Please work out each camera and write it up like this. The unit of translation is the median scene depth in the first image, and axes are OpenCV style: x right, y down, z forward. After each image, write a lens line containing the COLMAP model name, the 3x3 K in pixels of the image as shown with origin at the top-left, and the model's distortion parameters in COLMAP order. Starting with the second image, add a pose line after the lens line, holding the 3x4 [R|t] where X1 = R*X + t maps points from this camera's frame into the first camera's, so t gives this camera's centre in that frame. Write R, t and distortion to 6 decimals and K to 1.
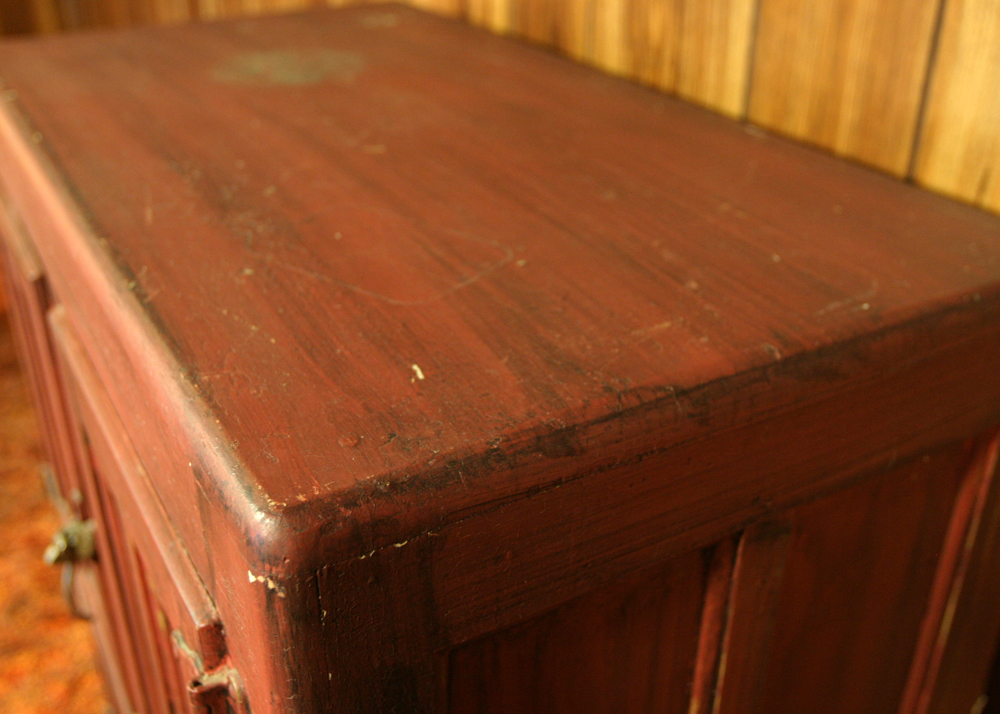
lens RADIAL K [[1066.0, 0, 495.4], [0, 1066.0, 365.8], [0, 0, 1]] dist [-0.049087, 0.000000]
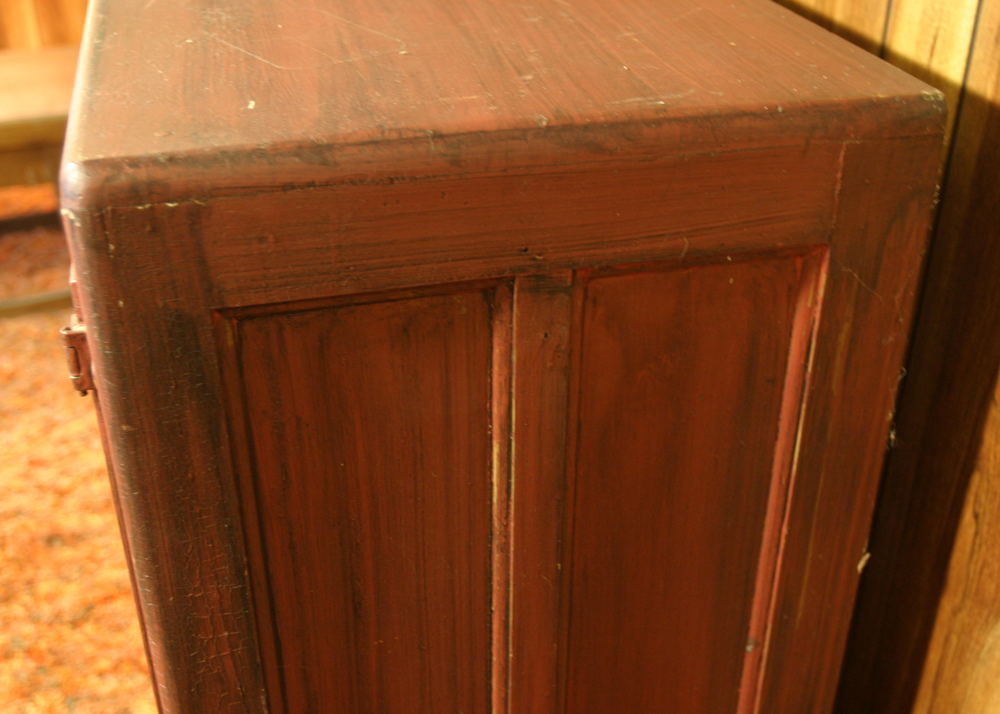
lens RADIAL K [[1168.8, 0, 503.0], [0, 1168.8, 350.7], [0, 0, 1]] dist [-0.036835, 0.000000]
pose [[0.965388, 0.134674, -0.223359, 0.582233], [-0.130129, 0.990879, 0.035013, 0.214318], [0.226037, -0.004735, 0.974107, -0.290502]]
